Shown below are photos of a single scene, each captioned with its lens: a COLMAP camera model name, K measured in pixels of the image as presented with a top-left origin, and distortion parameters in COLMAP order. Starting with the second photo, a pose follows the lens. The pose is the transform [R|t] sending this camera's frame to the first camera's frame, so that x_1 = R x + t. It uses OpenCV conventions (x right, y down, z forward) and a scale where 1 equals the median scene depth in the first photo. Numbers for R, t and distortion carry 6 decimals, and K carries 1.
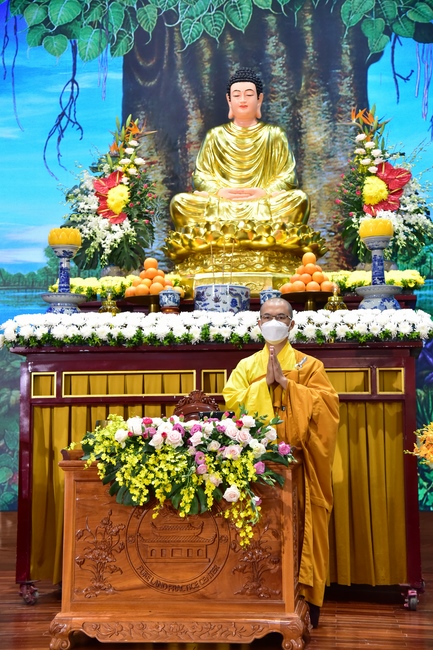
lens RADIAL K [[1247.8, 0, 216.5], [0, 1247.8, 325.0], [0, 0, 1]] dist [0.279001, 0.032810]
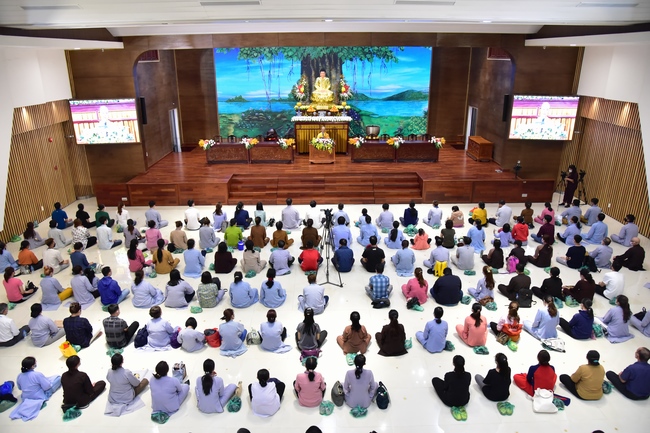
lens RADIAL K [[458.5, 0, 325.0], [0, 458.5, 216.5], [0, 0, 1]] dist [-0.103425, 0.056512]
pose [[0.992647, -0.044591, 0.112531, -0.252294], [-0.010591, 0.894111, 0.447719, -0.557712], [-0.120579, -0.445619, 0.887065, -1.307625]]
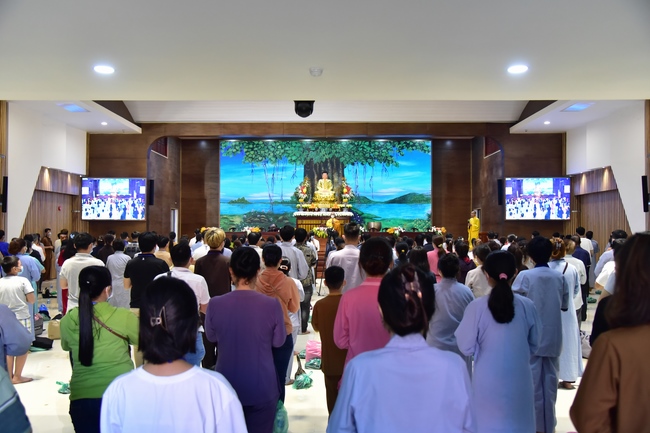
lens RADIAL K [[590.3, 0, 325.0], [0, 590.3, 216.5], [0, 0, 1]] dist [0.000318, 0.005613]
pose [[0.994850, 0.006955, 0.101121, -0.280968], [-0.015364, 0.996463, 0.082621, -0.222037], [-0.100189, -0.083749, 0.991437, -1.994024]]
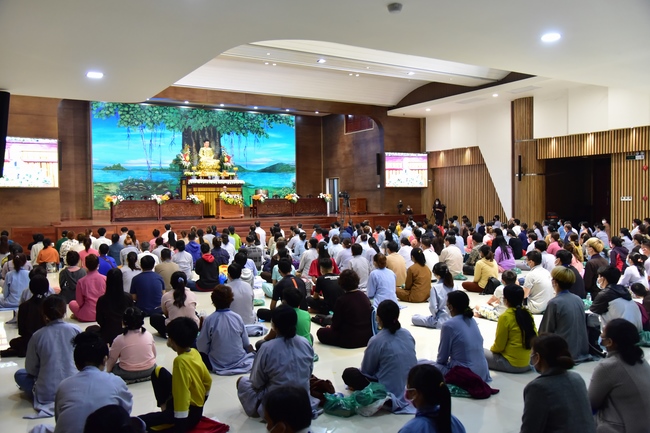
lens RADIAL K [[562.1, 0, 325.0], [0, 562.1, 216.5], [0, 0, 1]] dist [-0.007954, 0.005189]
pose [[0.786389, -0.026625, 0.617157, -1.299507], [-0.057911, 0.991493, 0.116566, -0.182827], [-0.615011, -0.127407, 0.778158, -1.667843]]
